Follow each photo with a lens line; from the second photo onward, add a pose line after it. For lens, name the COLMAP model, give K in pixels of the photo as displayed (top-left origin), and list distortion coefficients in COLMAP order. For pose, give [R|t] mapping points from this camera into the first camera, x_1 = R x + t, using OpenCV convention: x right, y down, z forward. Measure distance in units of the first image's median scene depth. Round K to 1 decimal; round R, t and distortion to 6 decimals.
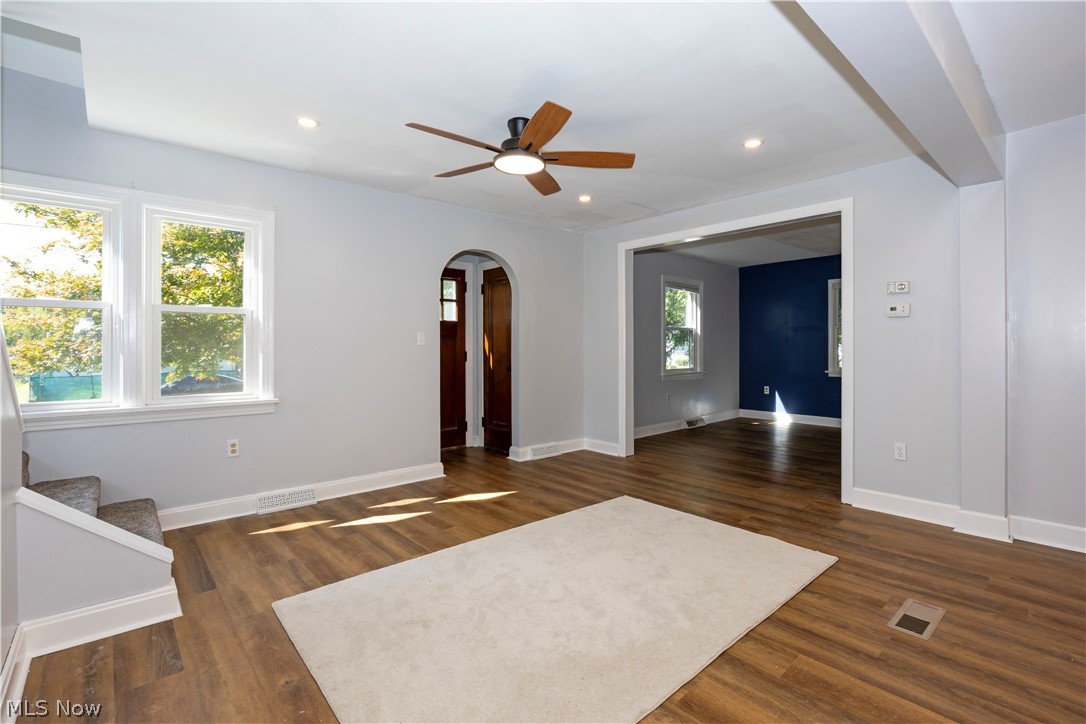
lens RADIAL K [[486.4, 0, 569.1], [0, 486.4, 348.0], [0, 0, 1]] dist [-0.014921, 0.000160]
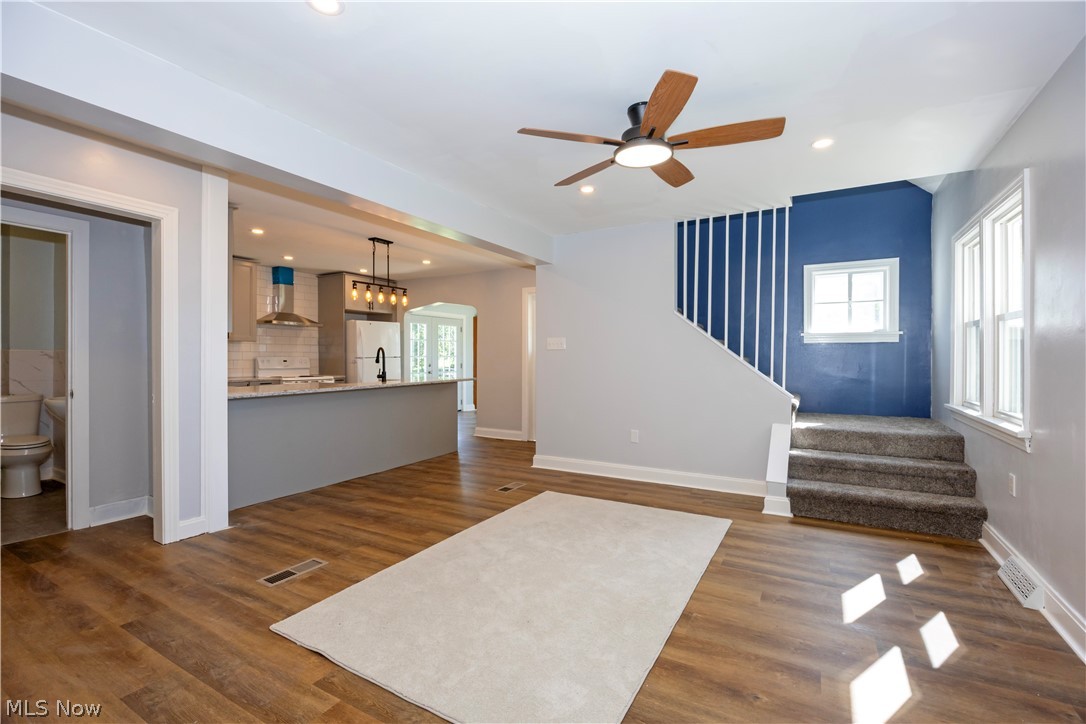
lens RADIAL K [[486.4, 0, 551.3], [0, 486.4, 357.1], [0, 0, 1]] dist [-0.014921, 0.000160]
pose [[-0.954963, 0.001424, -0.296723, 0.353926], [0.001574, 0.999999, -0.000268, -0.010645], [0.296722, -0.000723, -0.954964, 1.931586]]
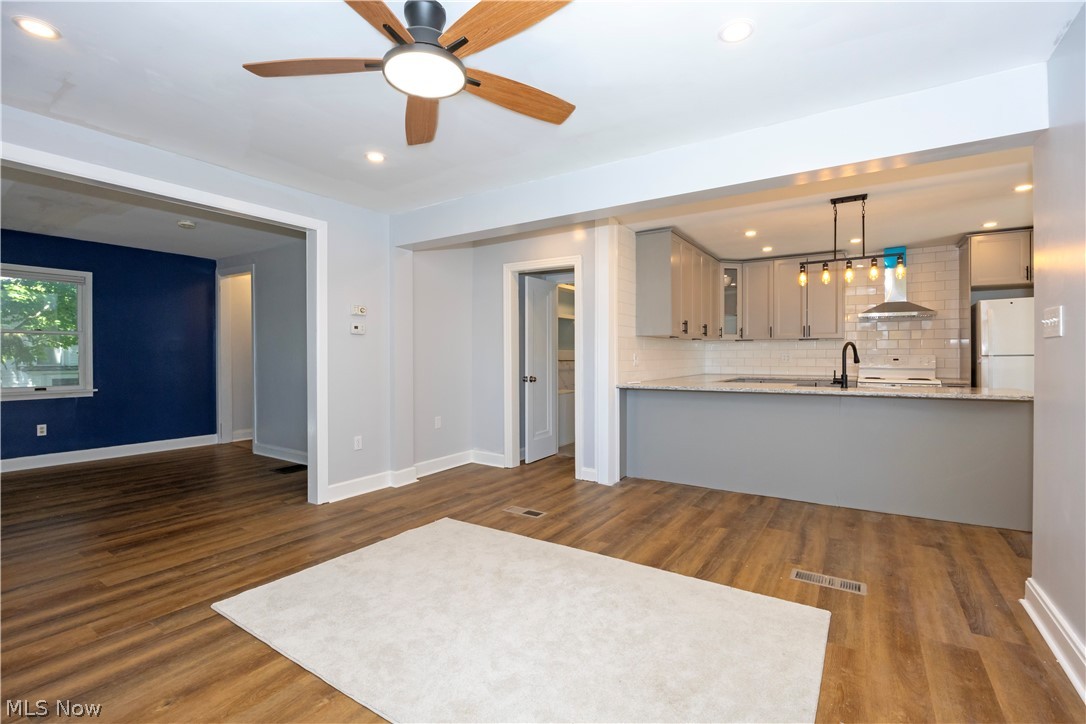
lens RADIAL K [[486.4, 0, 539.9], [0, 486.4, 358.1], [0, 0, 1]] dist [-0.014921, 0.000160]
pose [[-0.221373, -0.006019, 0.975171, -0.816639], [0.000847, 0.999979, 0.006365, -0.013936], [-0.975189, 0.002235, -0.221363, 1.059540]]
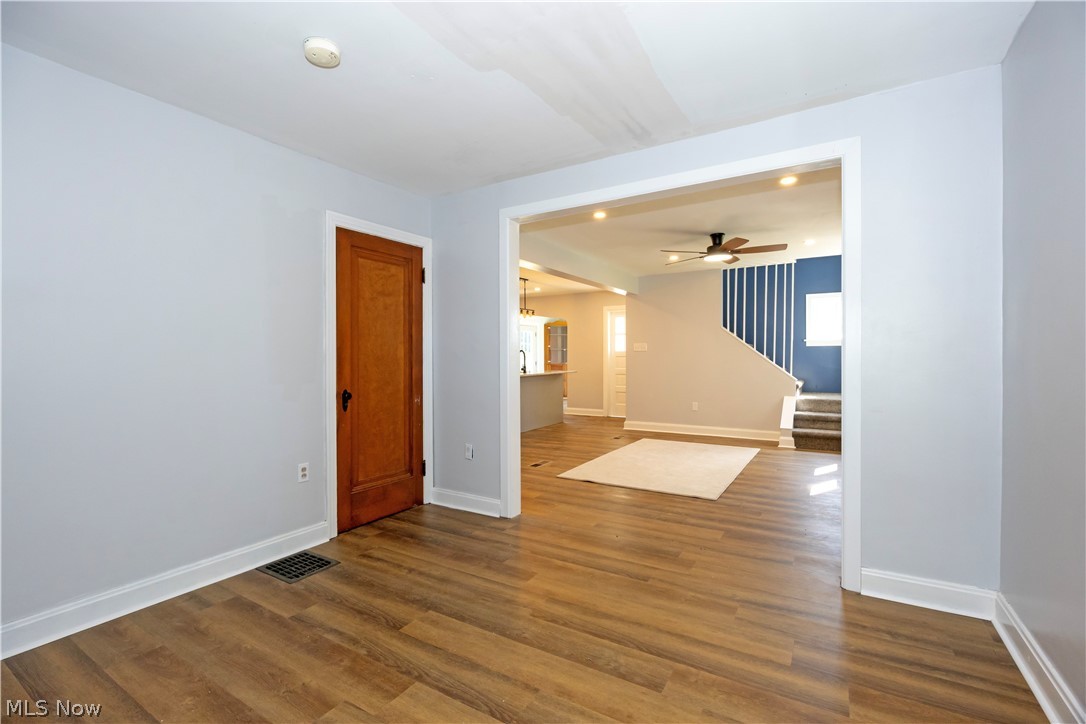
lens RADIAL K [[486.4, 0, 556.0], [0, 486.4, 356.9], [0, 0, 1]] dist [-0.014921, 0.000160]
pose [[-0.962309, 0.005100, -0.271911, 1.051448], [0.005267, 0.999986, 0.000118, -0.008597], [0.271908, -0.001319, -0.962322, 2.771029]]
